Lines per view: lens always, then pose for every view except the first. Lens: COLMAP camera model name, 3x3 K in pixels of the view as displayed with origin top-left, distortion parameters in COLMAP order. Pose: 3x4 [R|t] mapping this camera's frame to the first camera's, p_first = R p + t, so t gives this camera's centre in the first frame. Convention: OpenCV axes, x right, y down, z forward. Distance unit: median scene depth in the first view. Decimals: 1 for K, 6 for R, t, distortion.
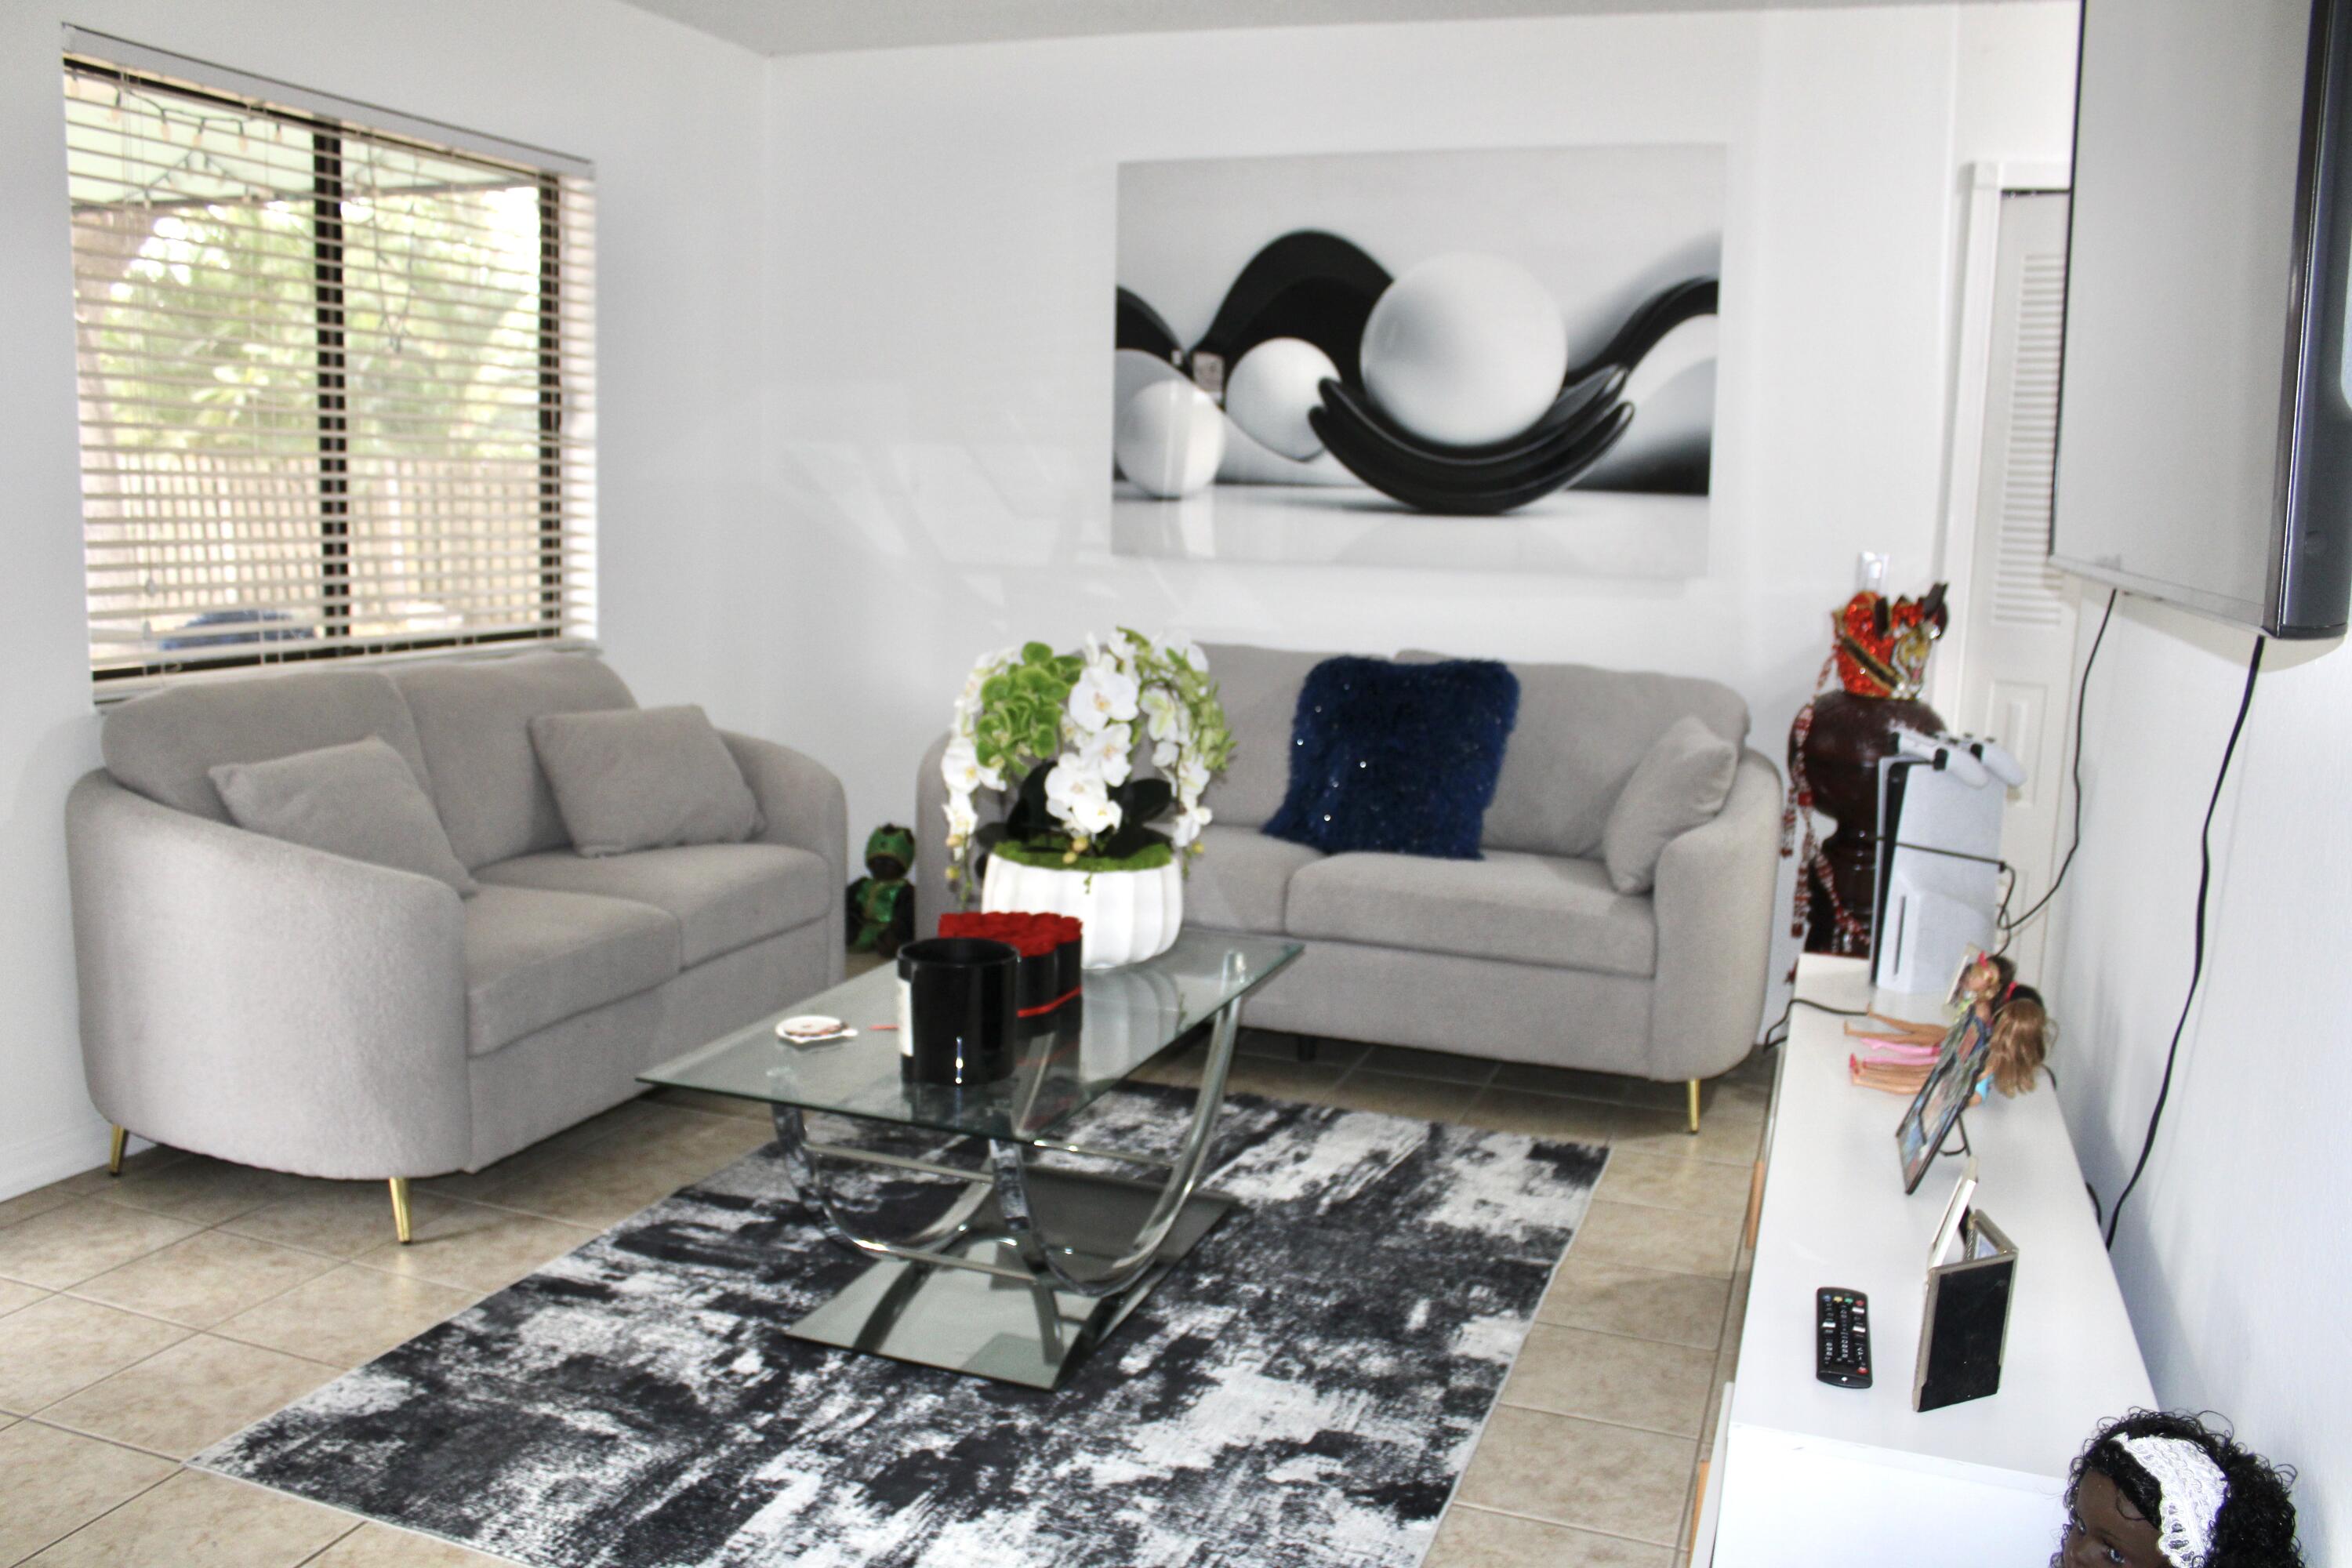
lens RADIAL K [[1958.4, 0, 1173.0], [0, 1958.4, 773.6], [0, 0, 1]] dist [-0.121877, 0.062721]
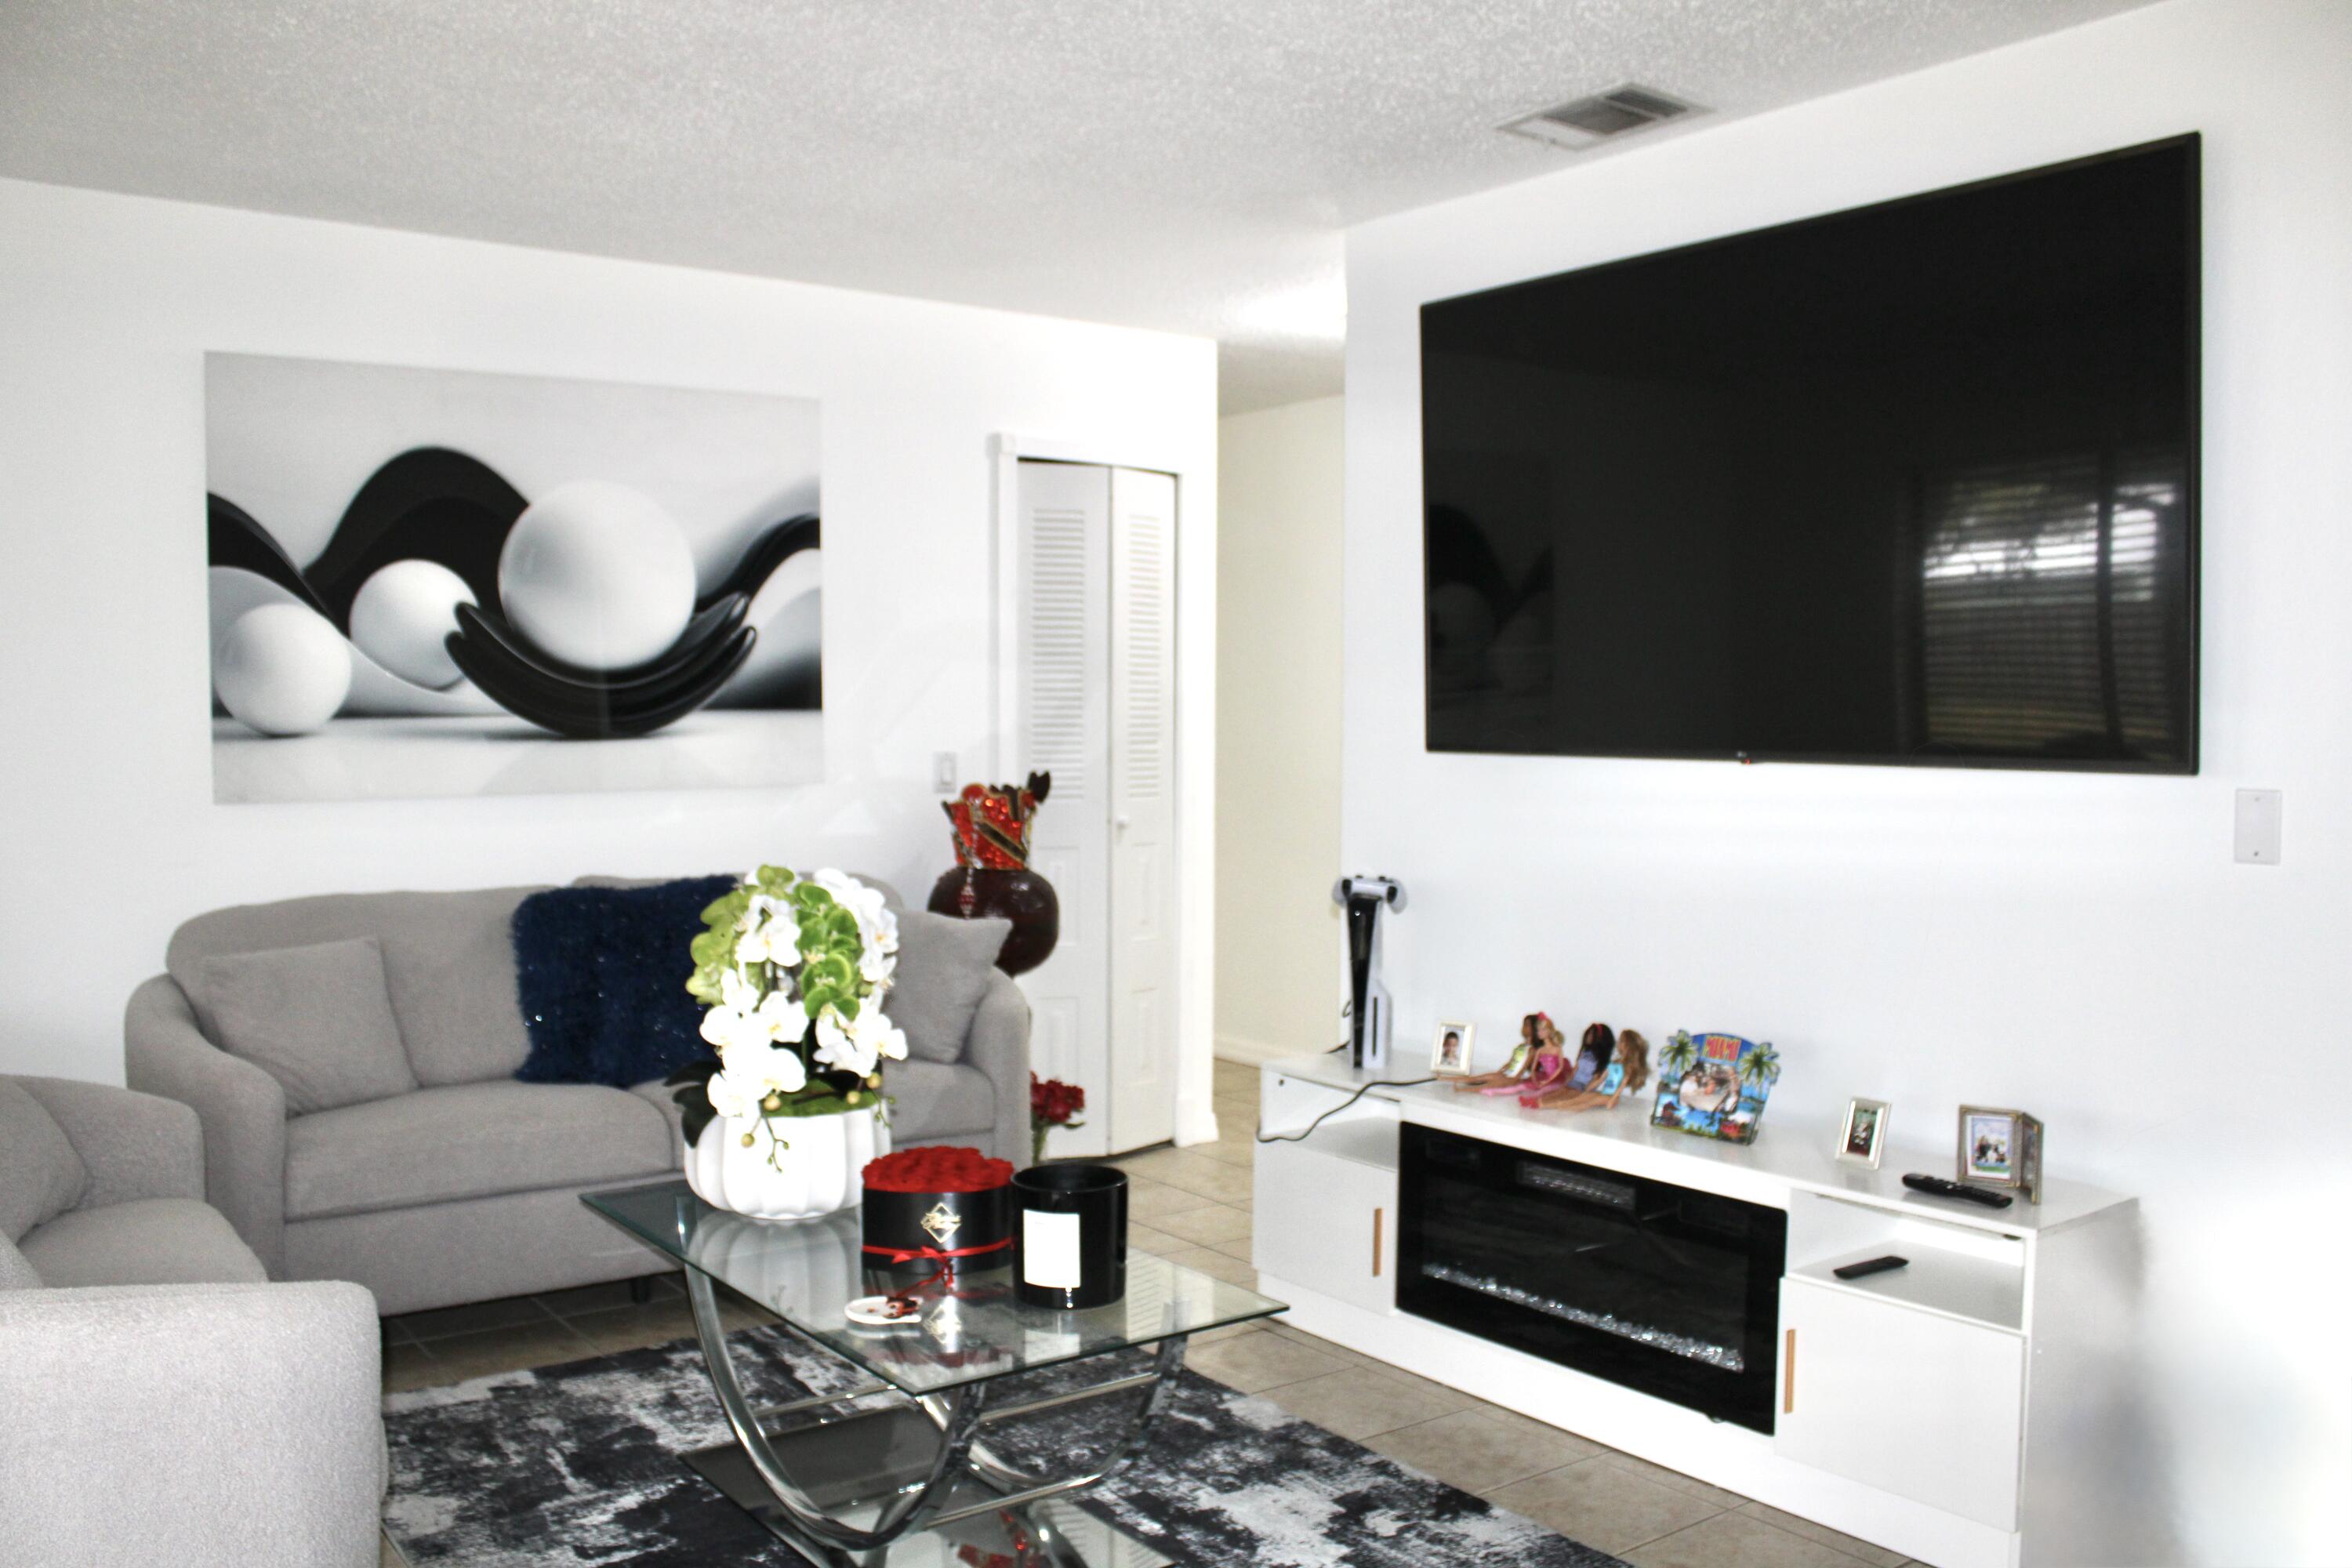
lens RADIAL K [[1958.4, 0, 1175.6], [0, 1958.4, 795.1], [0, 0, 1]] dist [-0.121877, 0.062721]
pose [[0.550623, -0.070572, 0.831766, -0.556744], [0.135124, 0.990814, -0.005385, -0.060983], [-0.823745, 0.115356, 0.555101, 0.211933]]
